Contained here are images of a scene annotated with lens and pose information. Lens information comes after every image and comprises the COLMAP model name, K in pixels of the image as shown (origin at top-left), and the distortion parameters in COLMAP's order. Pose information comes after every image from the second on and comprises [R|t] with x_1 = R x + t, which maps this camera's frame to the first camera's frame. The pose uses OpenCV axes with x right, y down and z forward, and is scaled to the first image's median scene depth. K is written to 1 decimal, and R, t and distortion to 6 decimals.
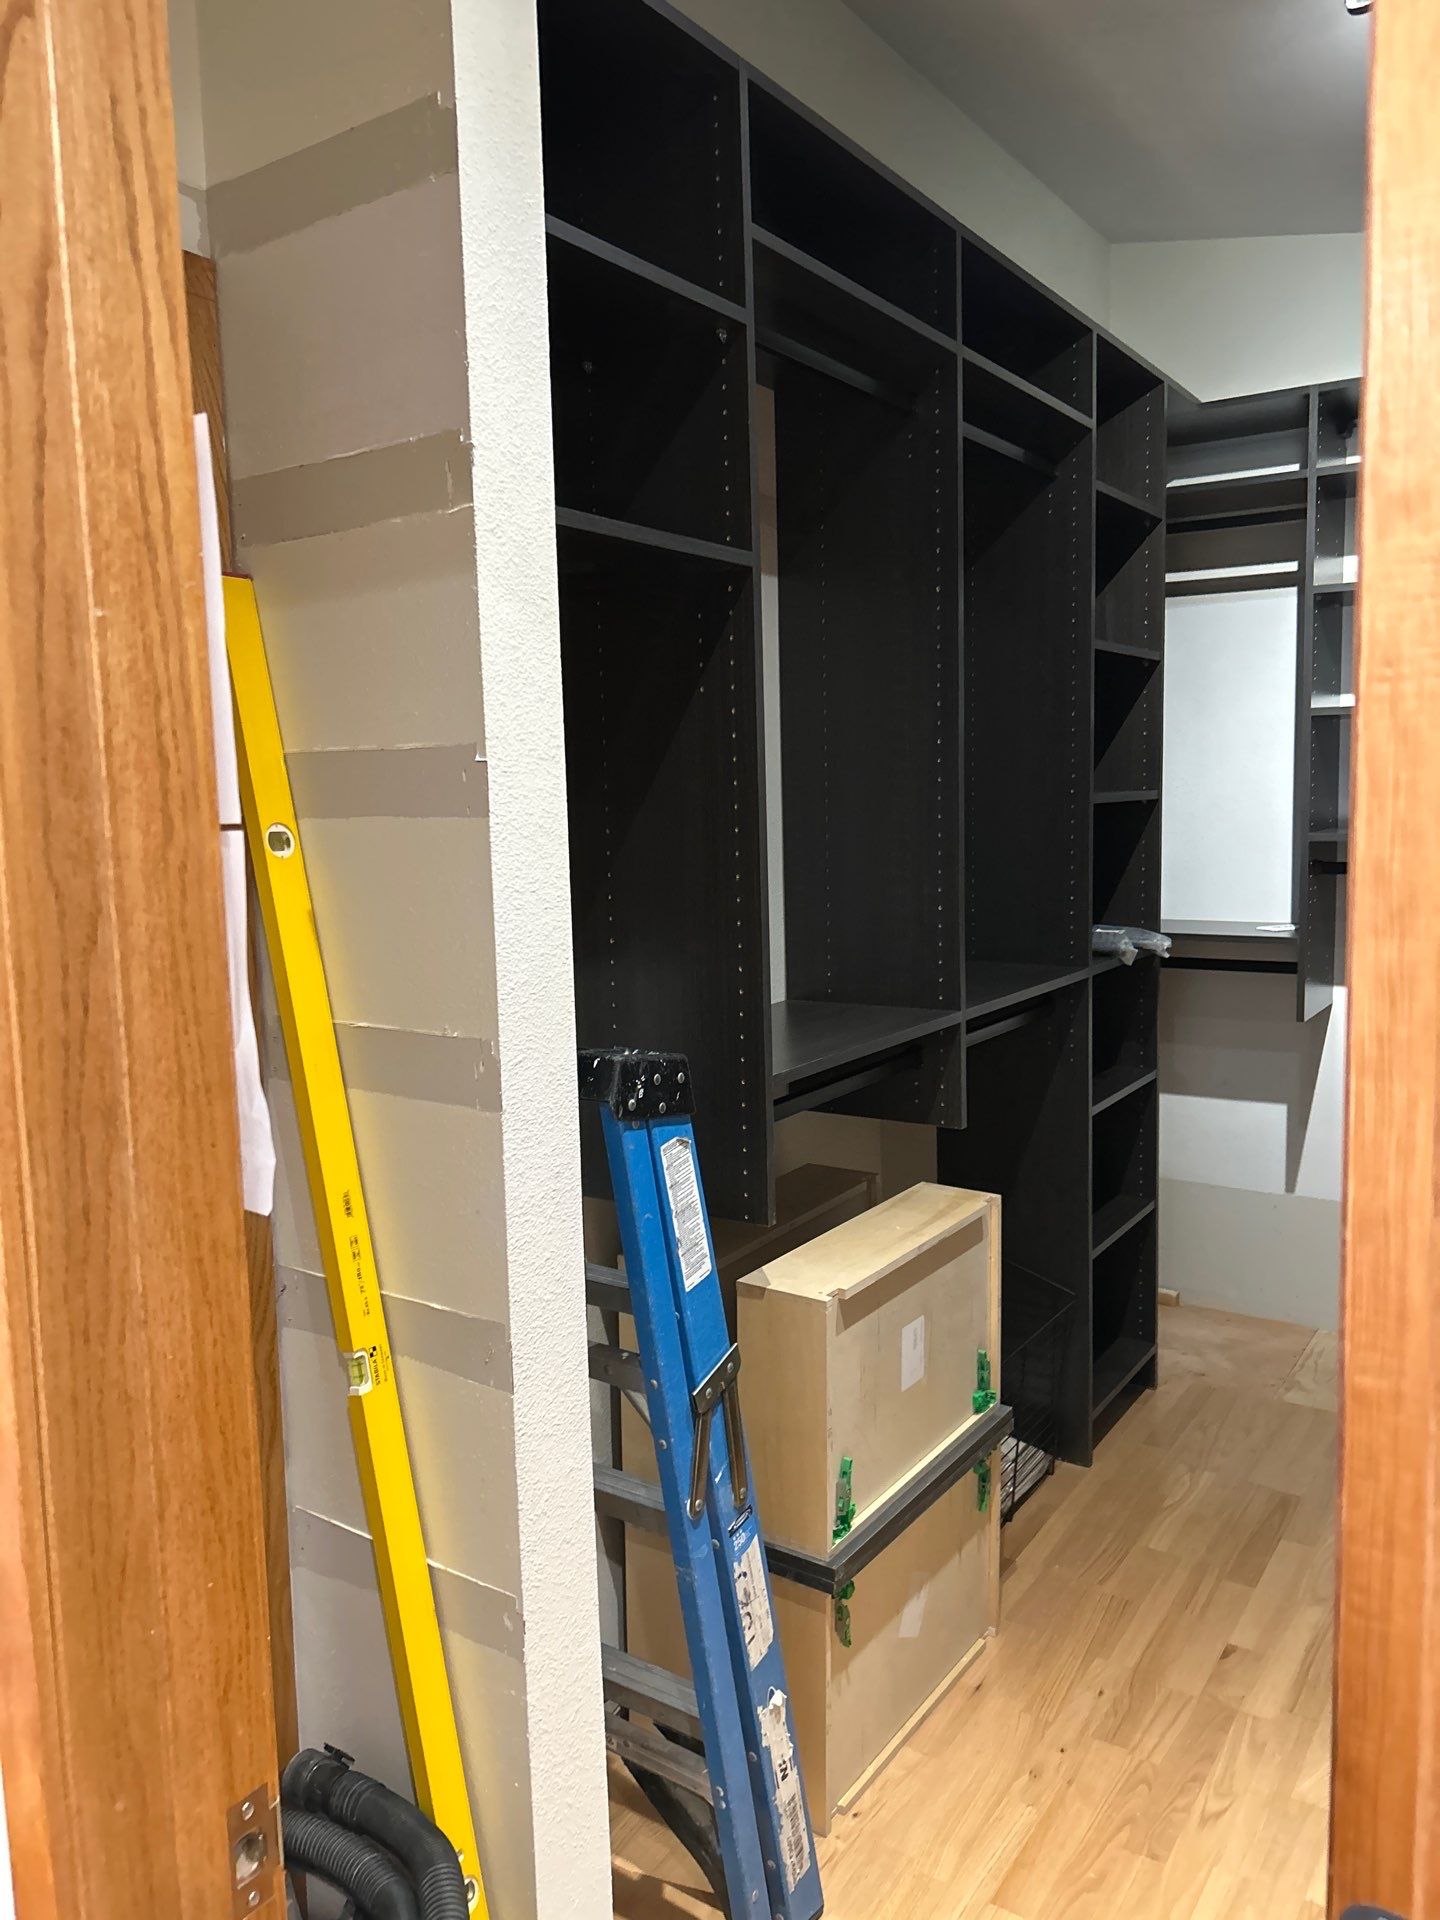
lens RADIAL K [[1461.1, 0, 717.5], [0, 1461.1, 955.3], [0, 0, 1]] dist [0.044810, -0.044212]
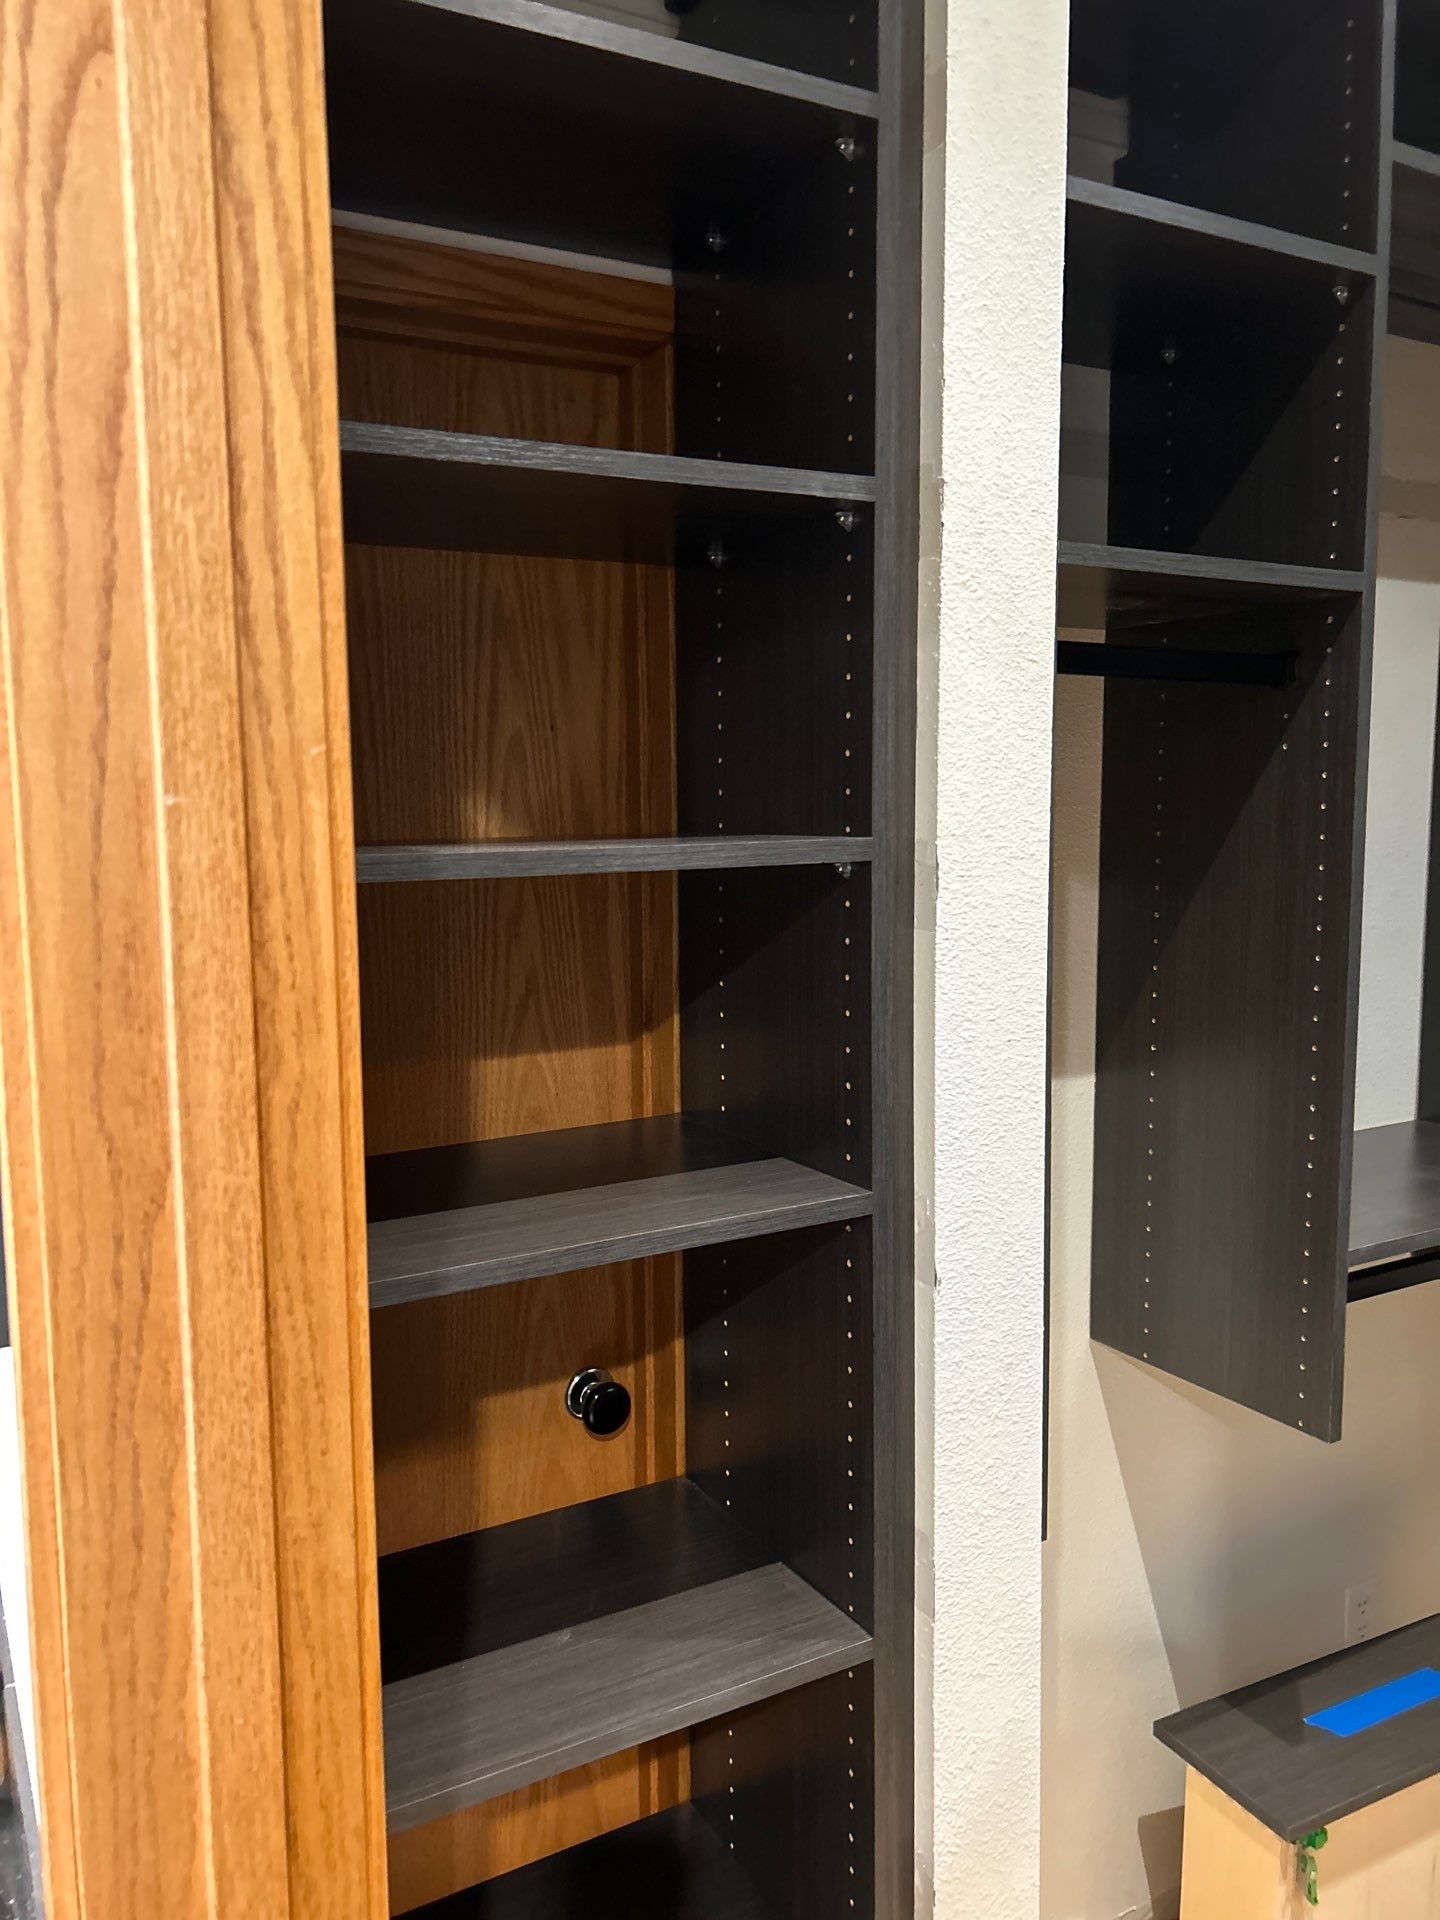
lens RADIAL K [[1461.1, 0, 688.8], [0, 1461.1, 960.3], [0, 0, 1]] dist [0.044810, -0.044212]
pose [[0.891191, 0.068014, -0.448500, 0.088088], [-0.064897, 0.997642, 0.022336, -0.086336], [0.448961, 0.009201, 0.893504, 0.198949]]
